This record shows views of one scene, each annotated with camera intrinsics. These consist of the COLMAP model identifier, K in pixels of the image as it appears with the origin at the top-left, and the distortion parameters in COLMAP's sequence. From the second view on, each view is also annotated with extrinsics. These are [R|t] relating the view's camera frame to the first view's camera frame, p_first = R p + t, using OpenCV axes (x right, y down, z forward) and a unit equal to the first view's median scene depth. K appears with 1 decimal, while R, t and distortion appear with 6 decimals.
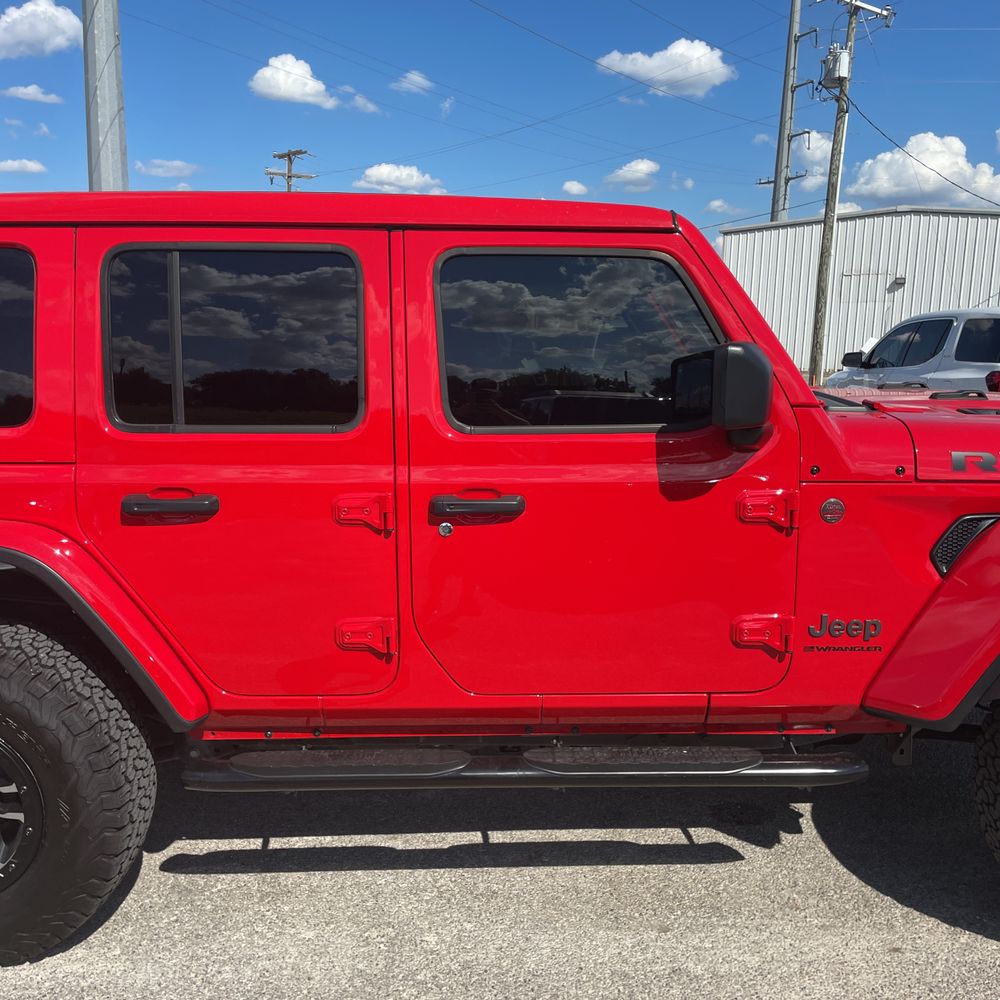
lens RADIAL K [[1026.1, 0, 501.2], [0, 1026.1, 516.6], [0, 0, 1]] dist [0.024799, 0.000000]
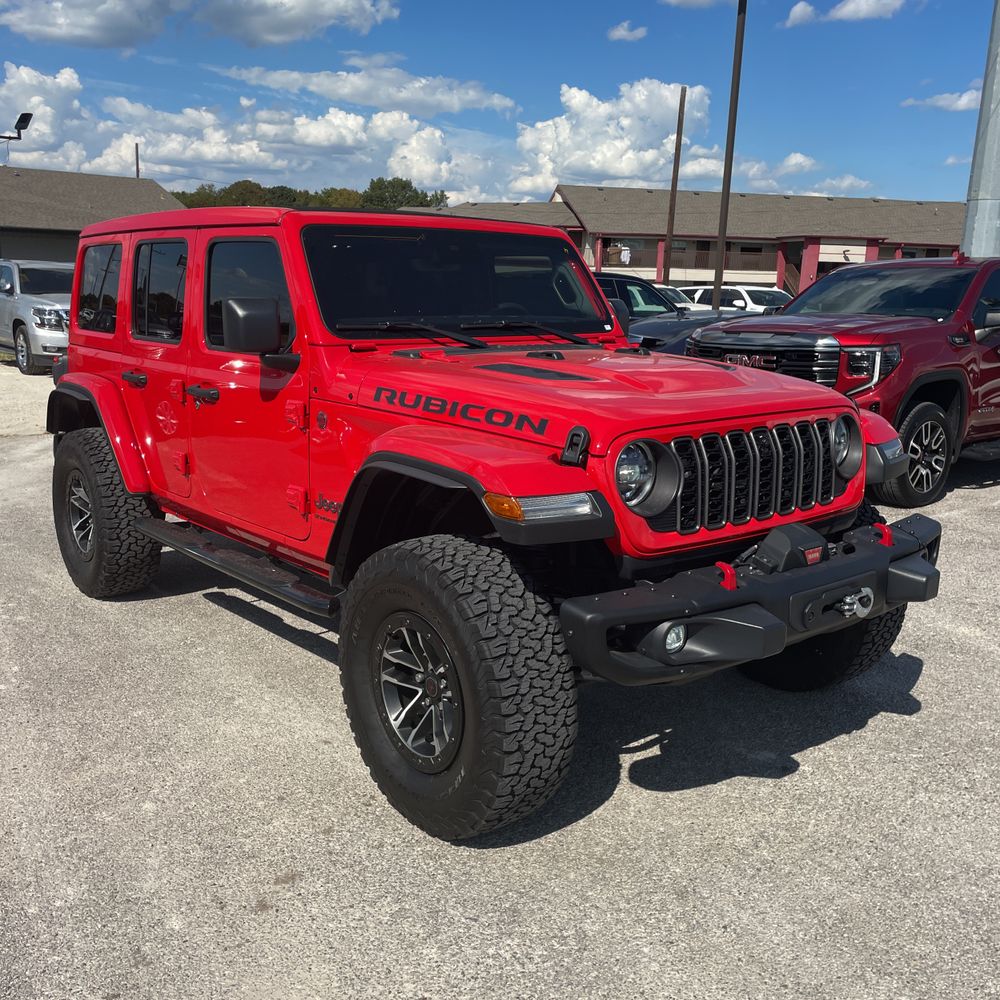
lens RADIAL K [[1026.1, 0, 510.2], [0, 1026.1, 511.2], [0, 0, 1]] dist [0.024799, 0.000000]
pose [[0.643923, 0.172310, -0.745434, 1.328741], [-0.155261, 0.983466, 0.093214, -0.045527], [0.749171, 0.055714, 0.660029, 0.224052]]
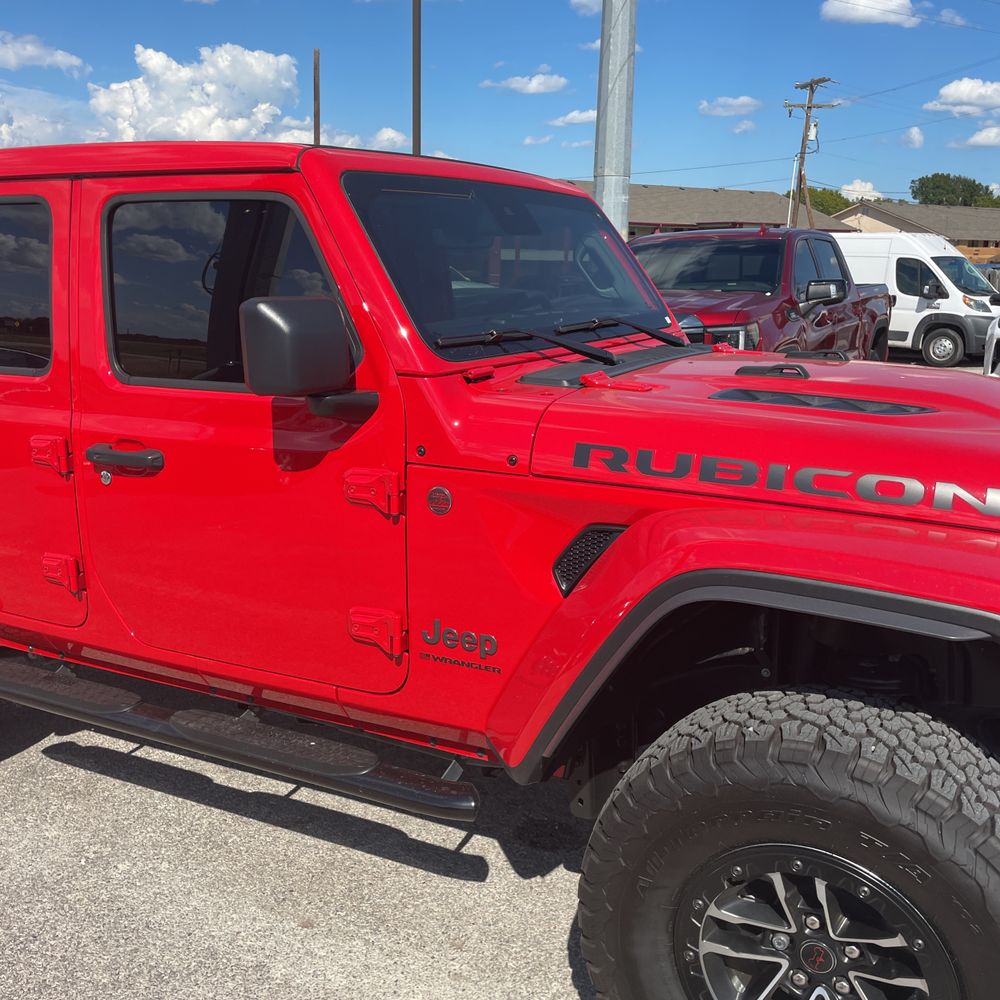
lens RADIAL K [[1026.1, 0, 515.0], [0, 1026.1, 513.6], [0, 0, 1]] dist [0.024799, 0.000000]
pose [[0.879312, 0.110820, -0.463172, 0.650835], [-0.085916, 0.993505, 0.074602, -0.053009], [0.468432, -0.025805, 0.883123, 0.241036]]
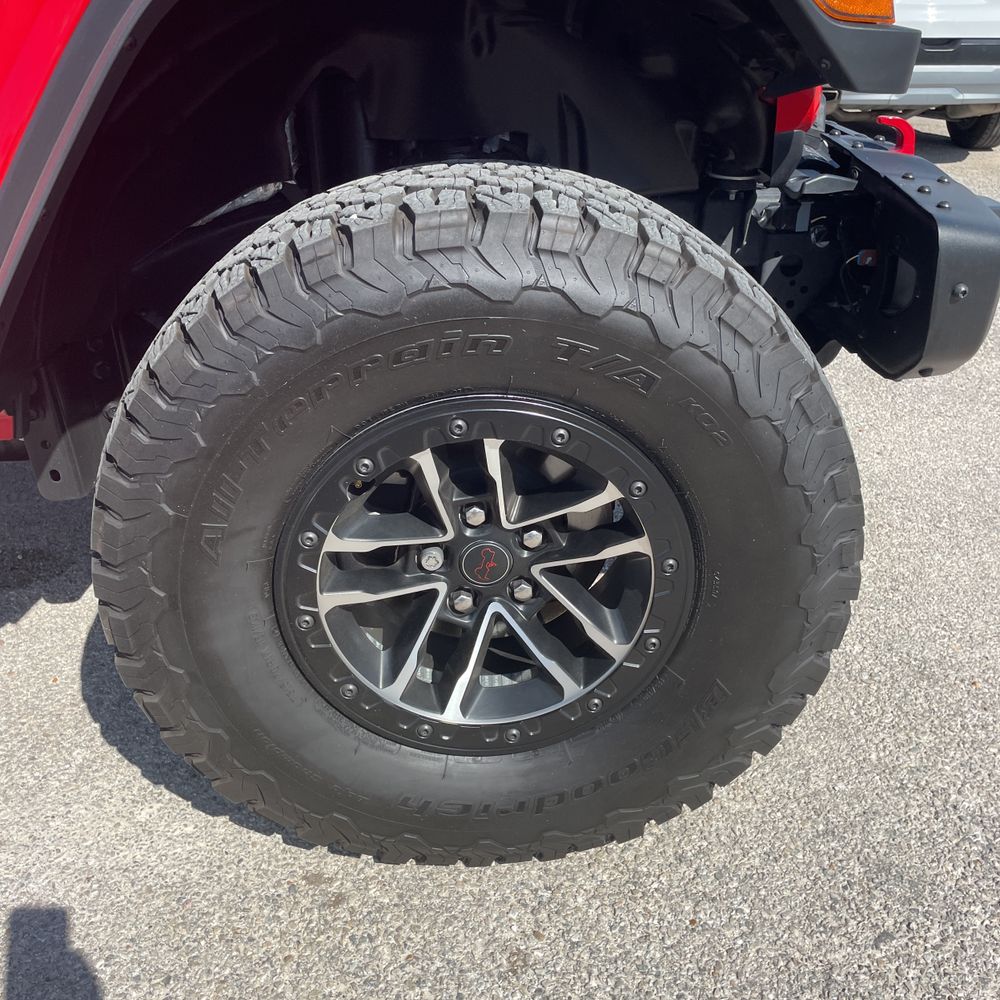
lens RADIAL K [[1026.1, 0, 516.6], [0, 1026.1, 505.2], [0, 0, 1]] dist [0.024799, 0.000000]
pose [[0.996661, -0.032695, 0.074822, 0.539168], [0.009572, 0.956798, 0.290597, 0.090142], [-0.081091, -0.288911, 0.953916, 0.459046]]
